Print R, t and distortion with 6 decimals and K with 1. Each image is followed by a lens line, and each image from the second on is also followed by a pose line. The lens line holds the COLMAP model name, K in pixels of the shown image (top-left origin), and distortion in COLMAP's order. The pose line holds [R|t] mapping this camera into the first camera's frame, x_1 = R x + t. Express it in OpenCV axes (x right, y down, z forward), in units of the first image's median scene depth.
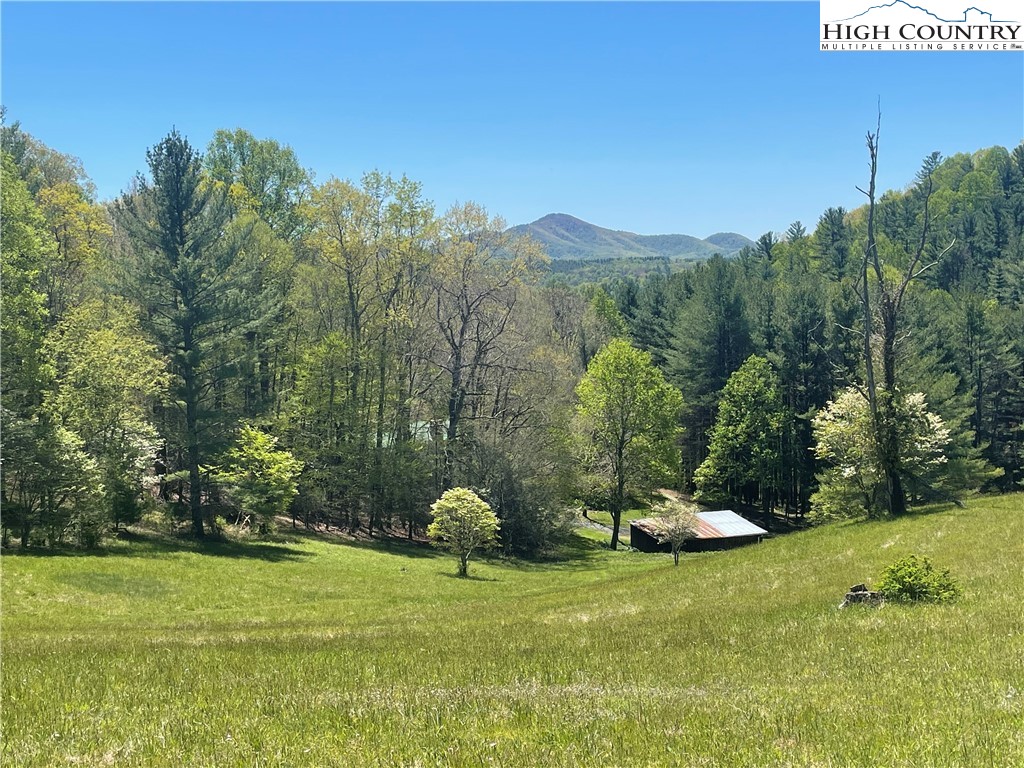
lens RADIAL K [[1399.9, 0, 510.5], [0, 1399.9, 383.5], [0, 0, 1]] dist [0.038678, 0.000000]
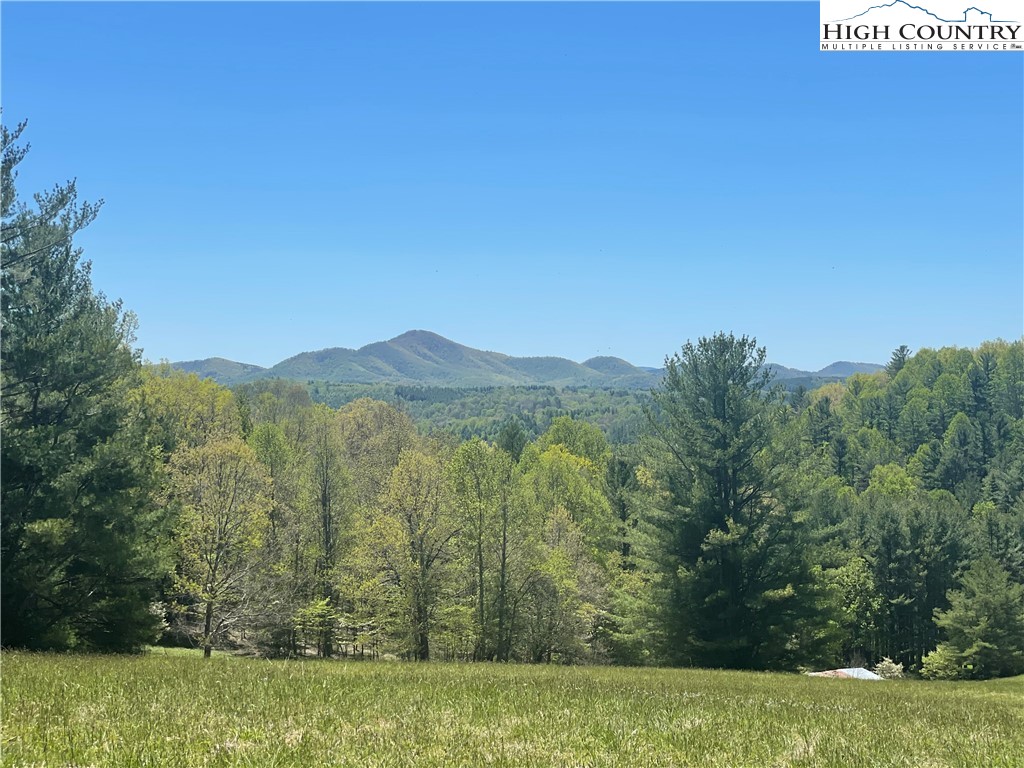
lens RADIAL K [[1645.5, 0, 513.2], [0, 1645.5, 381.8], [0, 0, 1]] dist [0.171420, 0.000000]
pose [[0.993666, 0.020828, 0.110429, -0.232994], [-0.011716, 0.996520, -0.082529, -0.034211], [-0.111764, 0.080712, 0.990452, -0.420623]]
